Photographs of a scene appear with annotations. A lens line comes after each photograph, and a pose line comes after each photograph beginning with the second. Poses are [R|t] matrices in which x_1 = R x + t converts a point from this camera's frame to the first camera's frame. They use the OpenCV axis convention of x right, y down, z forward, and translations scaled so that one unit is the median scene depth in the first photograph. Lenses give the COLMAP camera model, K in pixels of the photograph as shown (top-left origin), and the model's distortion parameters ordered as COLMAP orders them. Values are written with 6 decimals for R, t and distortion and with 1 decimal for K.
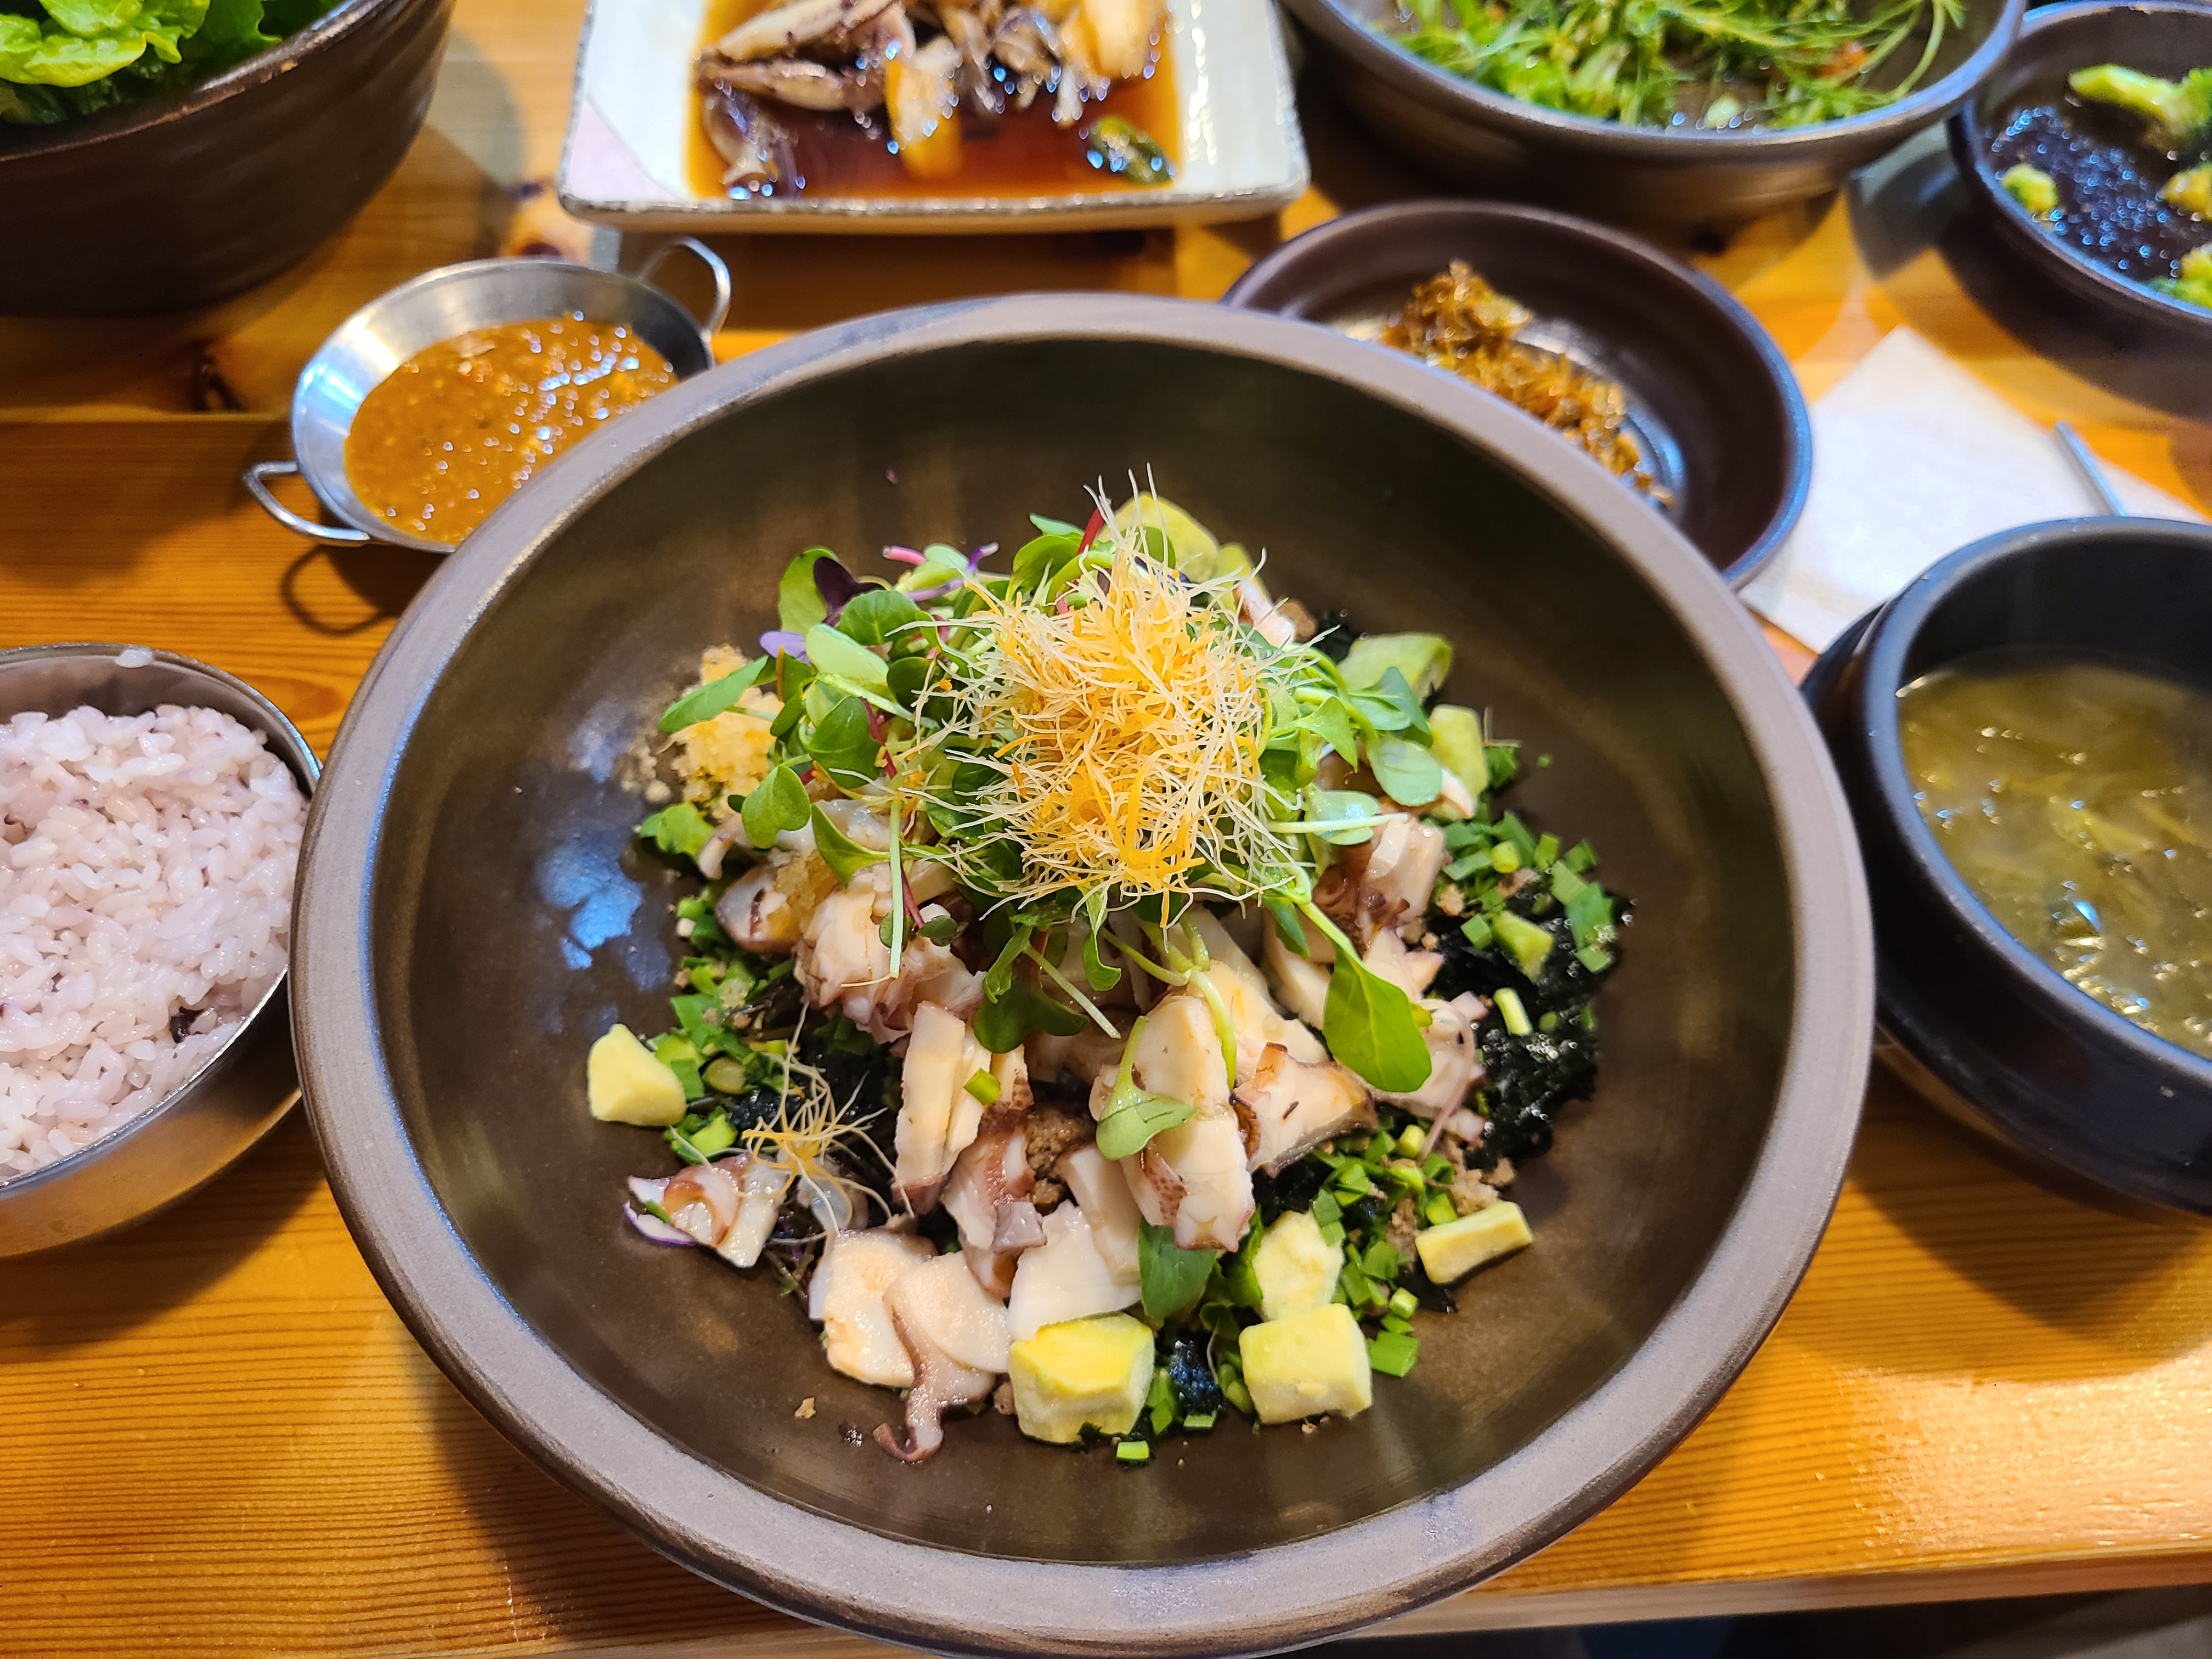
lens RADIAL K [[1732.1, 0, 1082.4], [0, 1732.1, 826.5], [0, 0, 1]] dist [-0.002835, -0.003383]
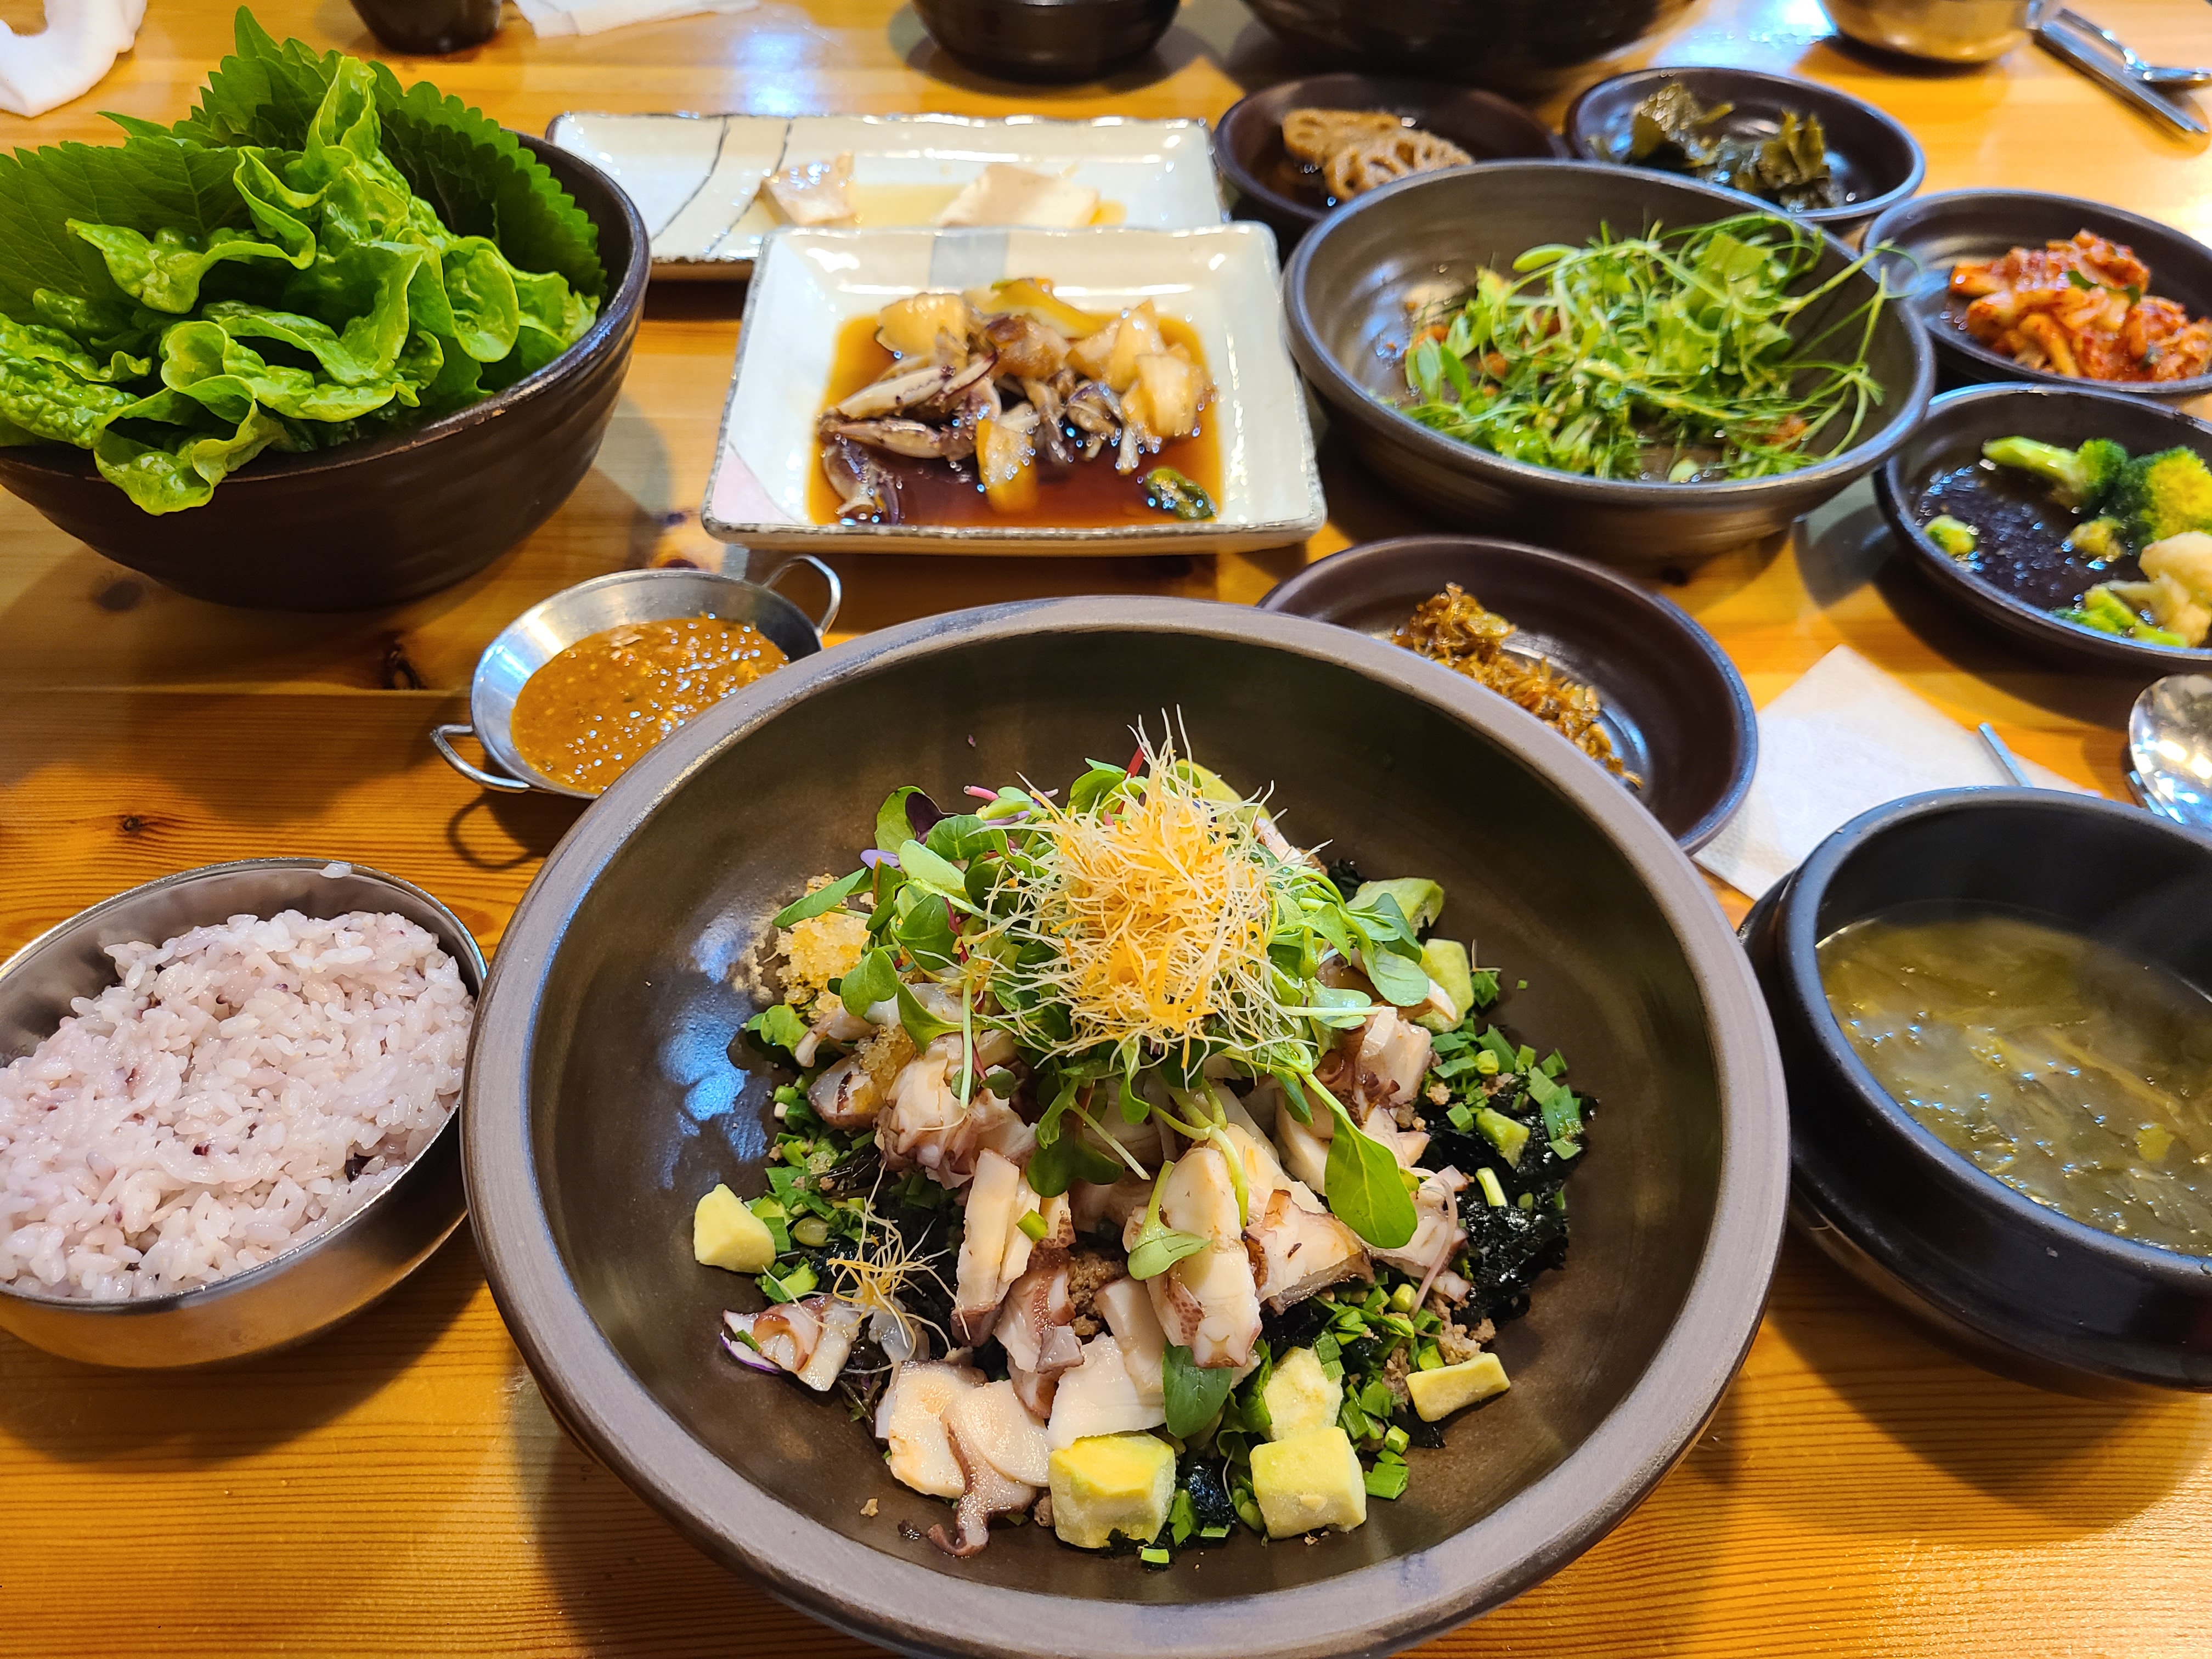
lens RADIAL K [[1672.4, 0, 1106.0], [0, 1672.4, 829.5], [0, 0, 1]] dist [0.004735, -0.000749]
pose [[0.999610, 0.017915, -0.021432, 0.010030], [-0.021579, 0.982453, -0.185258, 0.081473], [0.017737, 0.185648, 0.982456, -0.141521]]
